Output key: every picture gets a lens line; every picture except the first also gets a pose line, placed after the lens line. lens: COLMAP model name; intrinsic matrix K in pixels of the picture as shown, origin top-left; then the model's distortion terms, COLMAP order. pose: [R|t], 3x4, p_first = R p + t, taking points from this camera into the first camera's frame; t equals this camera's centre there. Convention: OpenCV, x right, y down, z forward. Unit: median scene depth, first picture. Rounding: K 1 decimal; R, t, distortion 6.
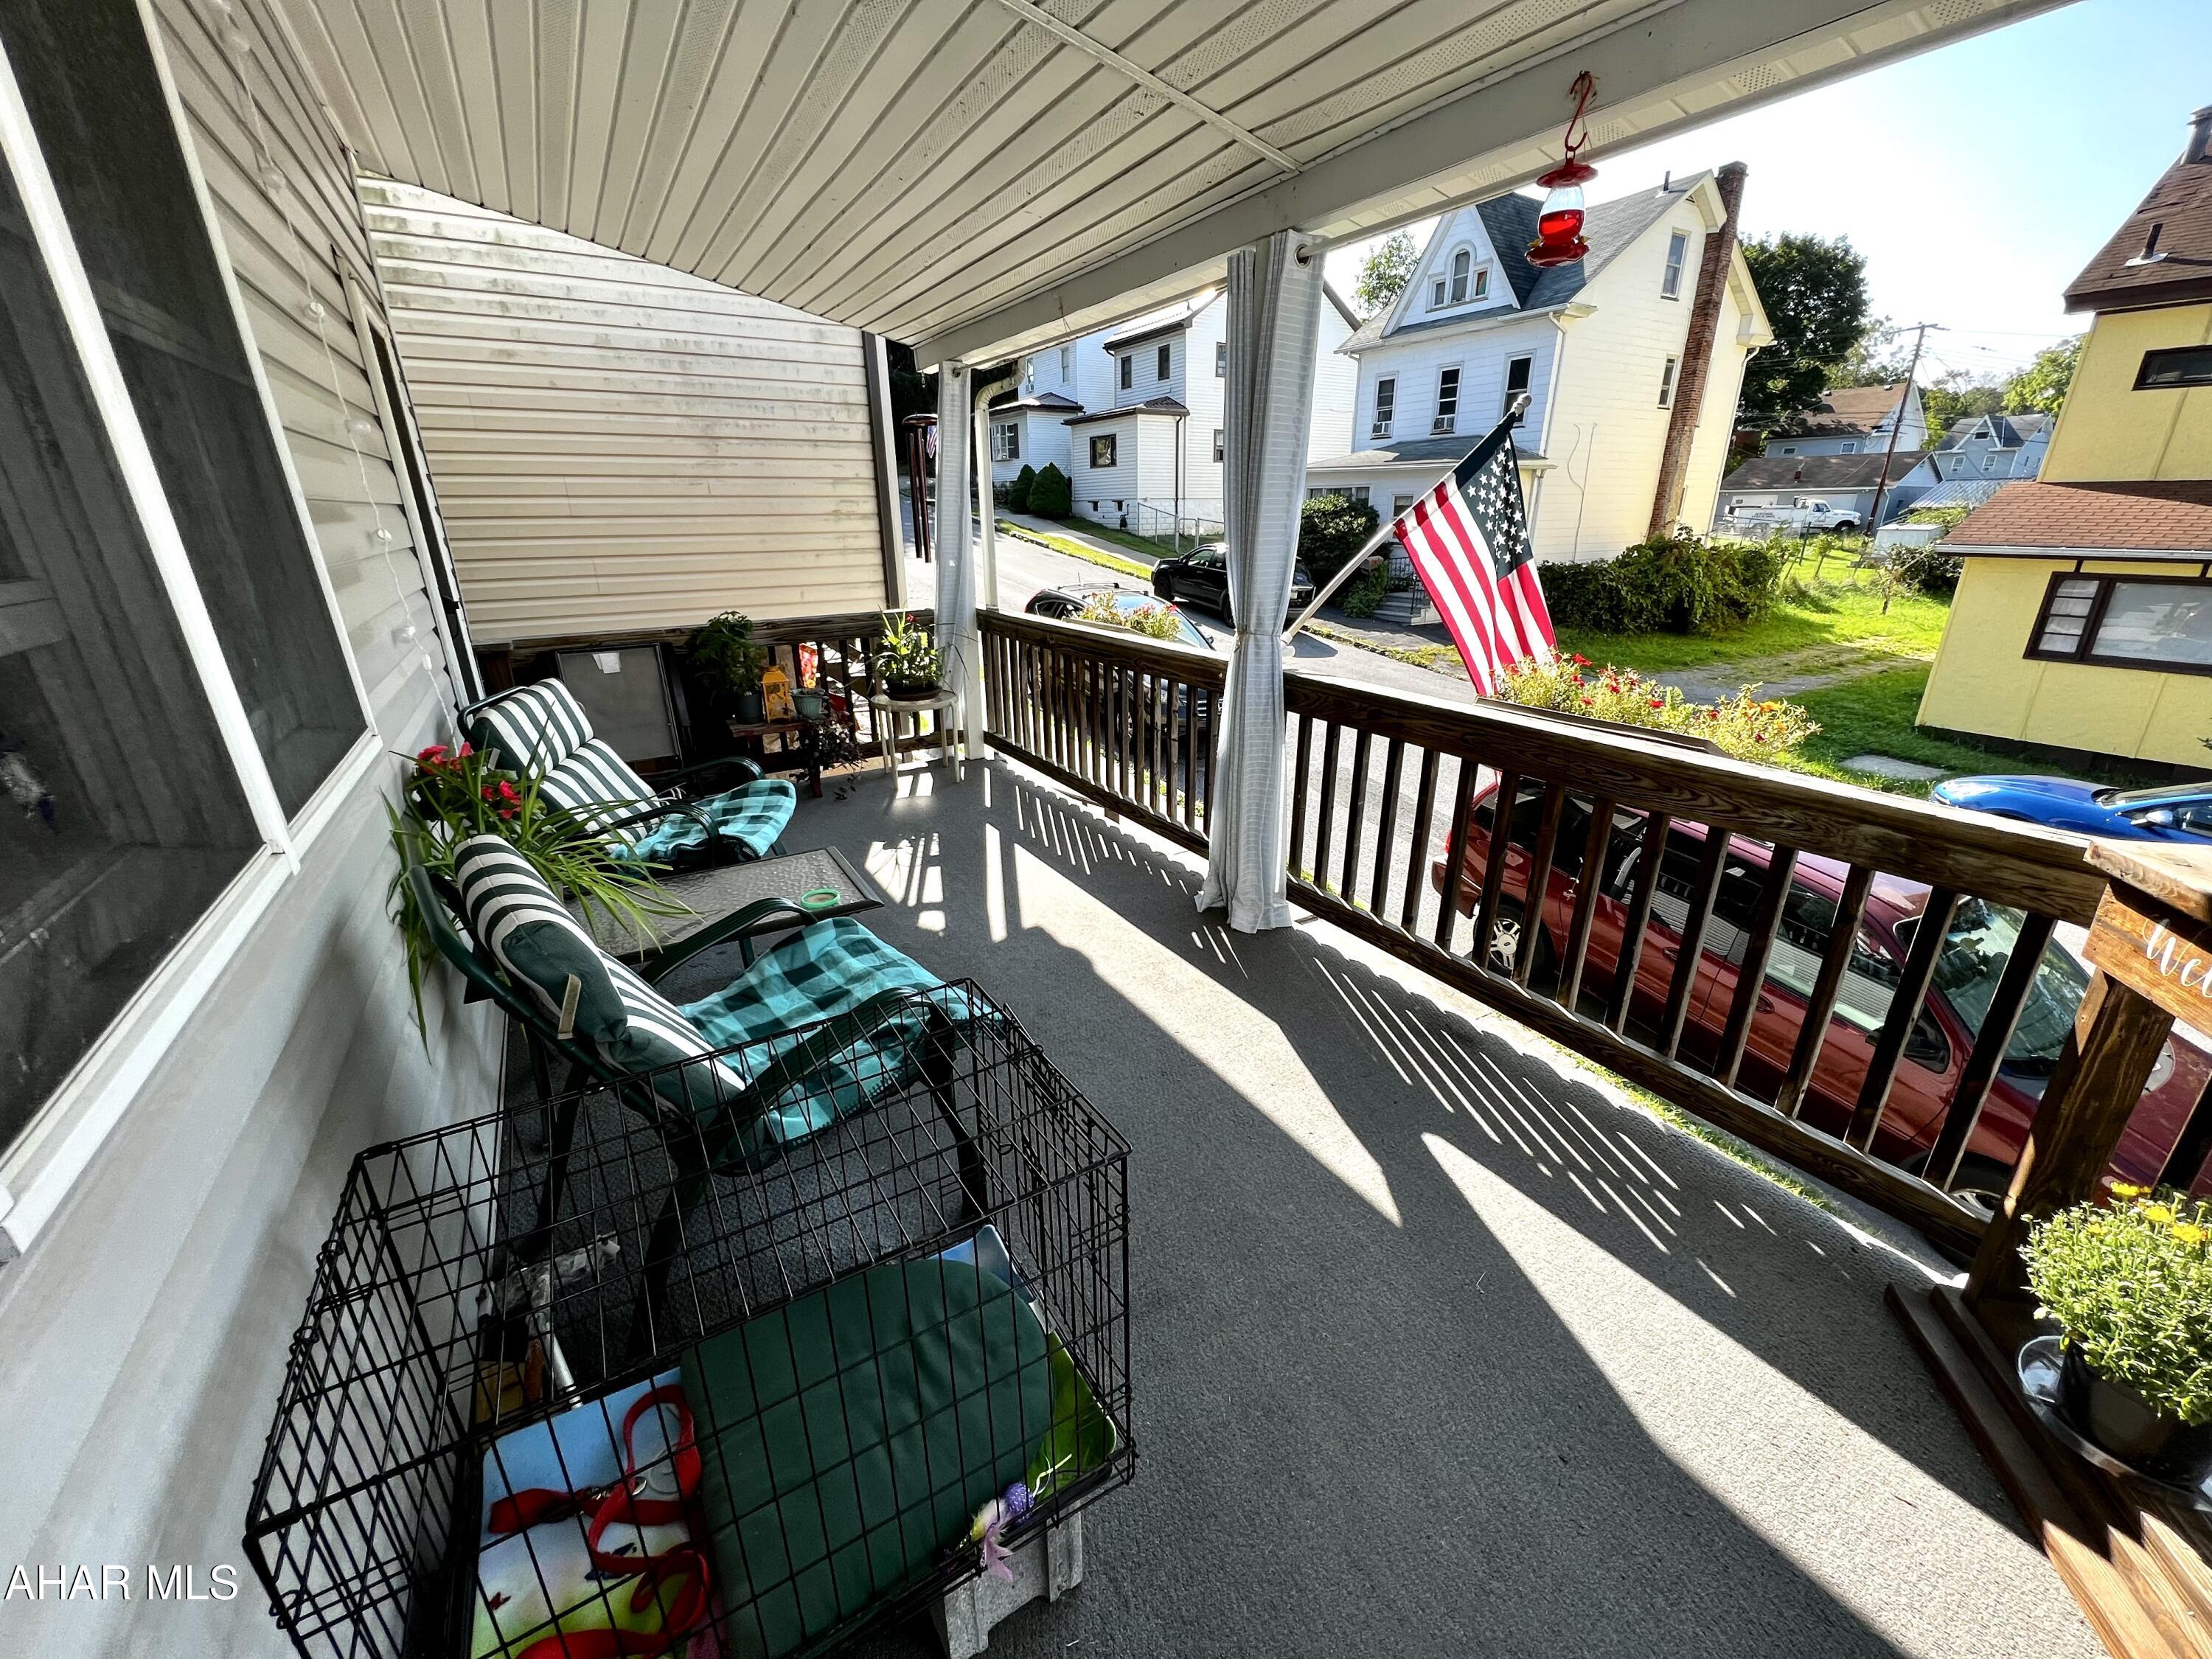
lens RADIAL K [[879.3, 0, 1106.0], [0, 879.3, 829.5], [0, 0, 1]] dist [0.001587, 0.000113]
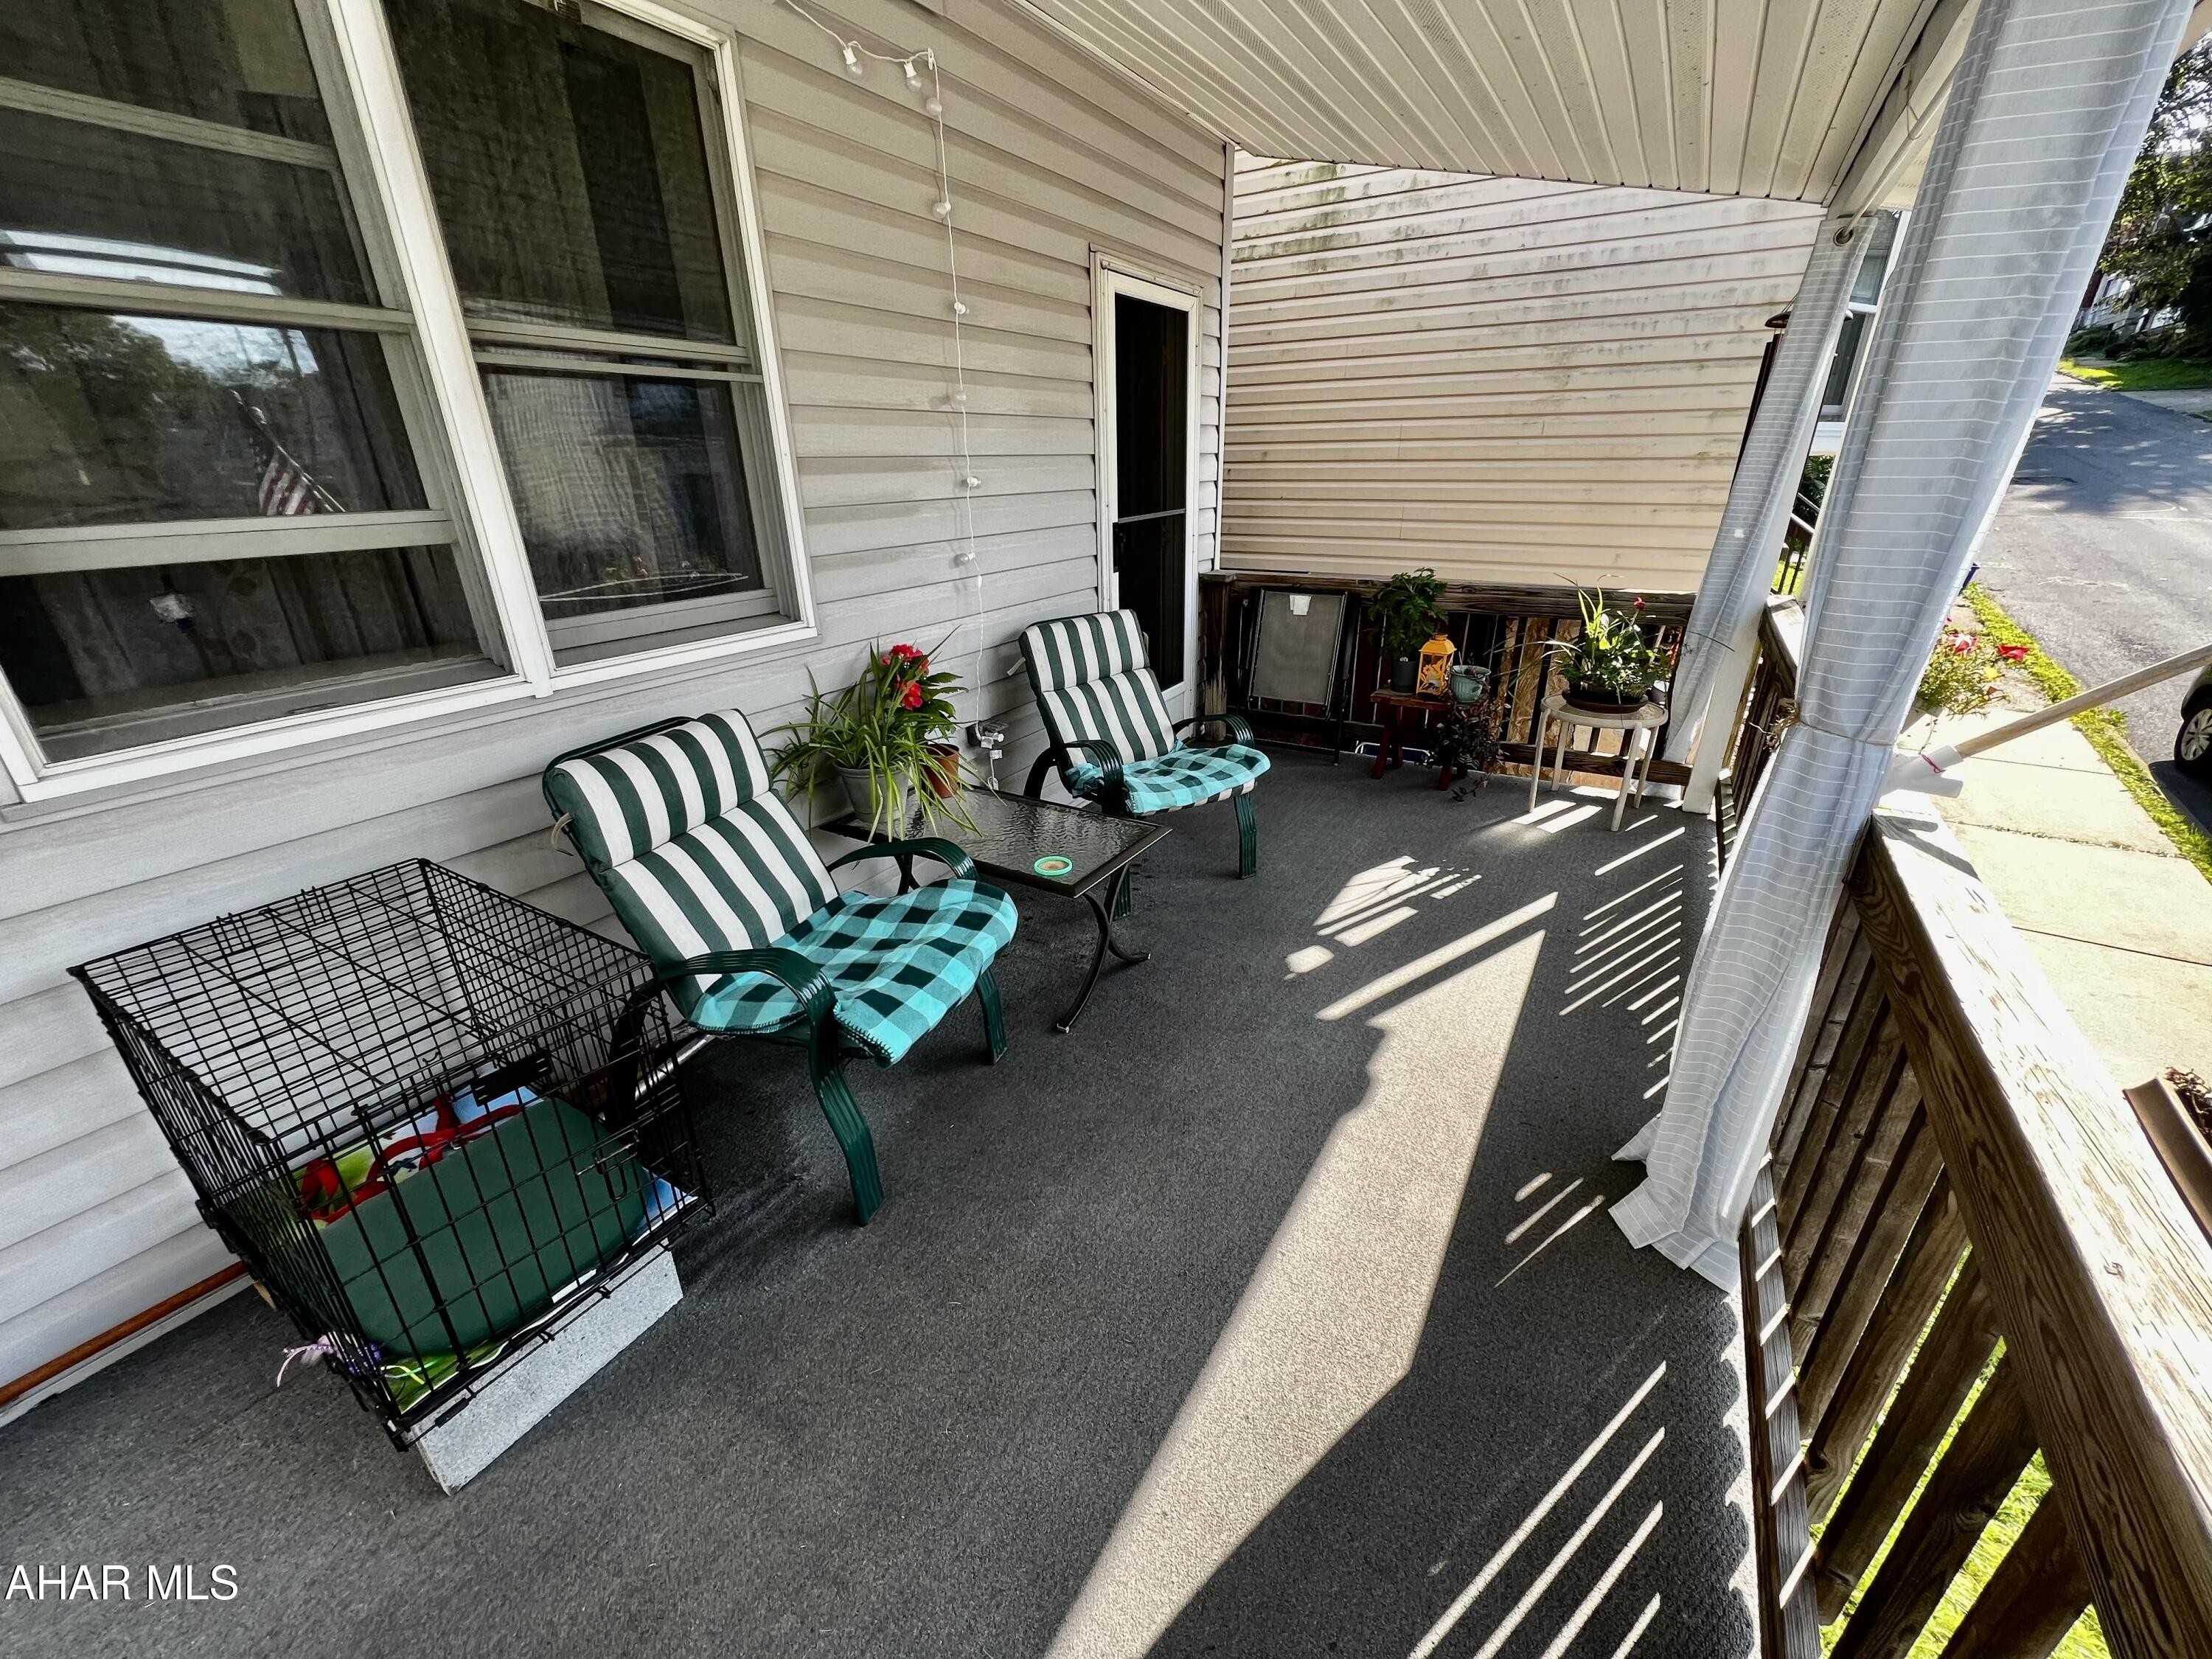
lens RADIAL K [[879.3, 0, 1106.0], [0, 879.3, 829.5], [0, 0, 1]] dist [0.001587, 0.000113]
pose [[0.466807, 0.346120, -0.813813, 0.222117], [-0.295967, 0.928309, 0.225047, -0.090125], [0.833363, 0.135809, 0.535782, 0.235355]]
